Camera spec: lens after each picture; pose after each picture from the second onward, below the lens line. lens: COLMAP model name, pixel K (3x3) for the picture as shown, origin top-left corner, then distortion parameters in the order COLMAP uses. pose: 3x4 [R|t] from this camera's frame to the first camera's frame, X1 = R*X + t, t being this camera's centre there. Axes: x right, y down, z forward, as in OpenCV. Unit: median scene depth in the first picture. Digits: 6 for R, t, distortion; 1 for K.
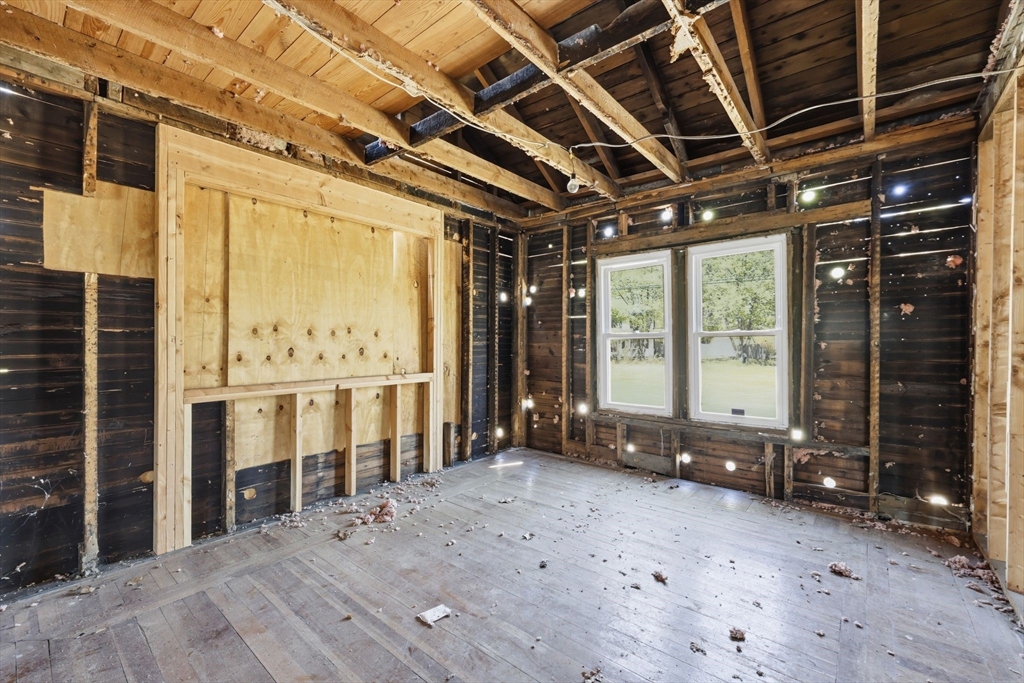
lens RADIAL K [[426.1, 0, 516.4], [0, 426.1, 342.6], [0, 0, 1]] dist [-0.004285, -0.000259]
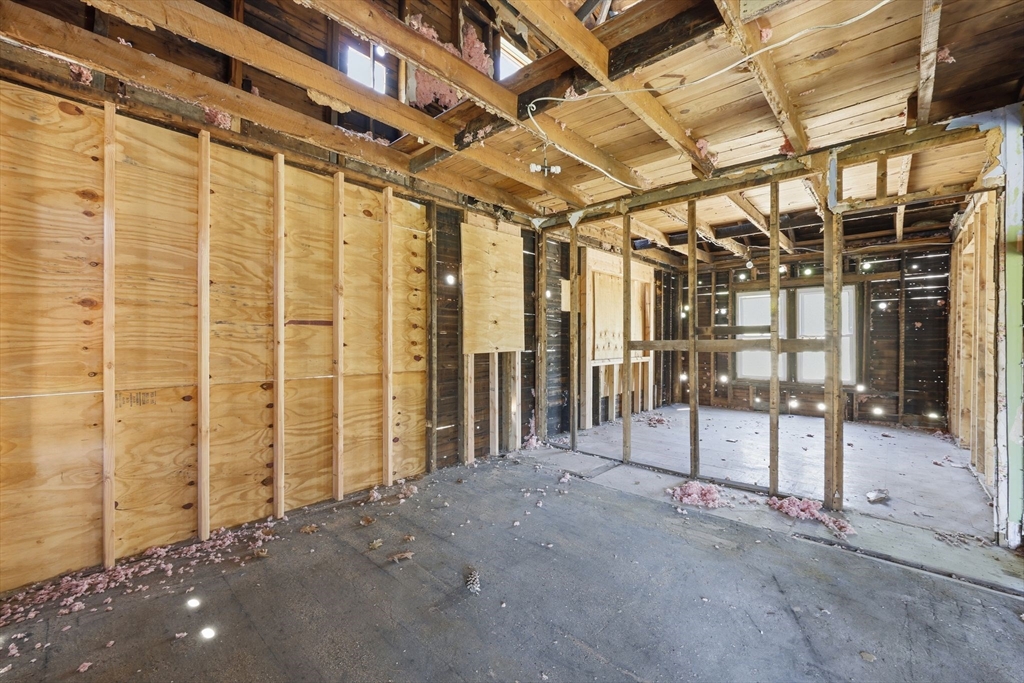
lens RADIAL K [[426.1, 0, 507.1], [0, 426.1, 340.2], [0, 0, 1]] dist [-0.004285, -0.000259]
pose [[0.998835, 0.002377, -0.048193, -0.894234], [-0.002301, 0.999996, 0.001633, -0.001797], [0.048197, -0.001521, 0.998837, -1.059386]]
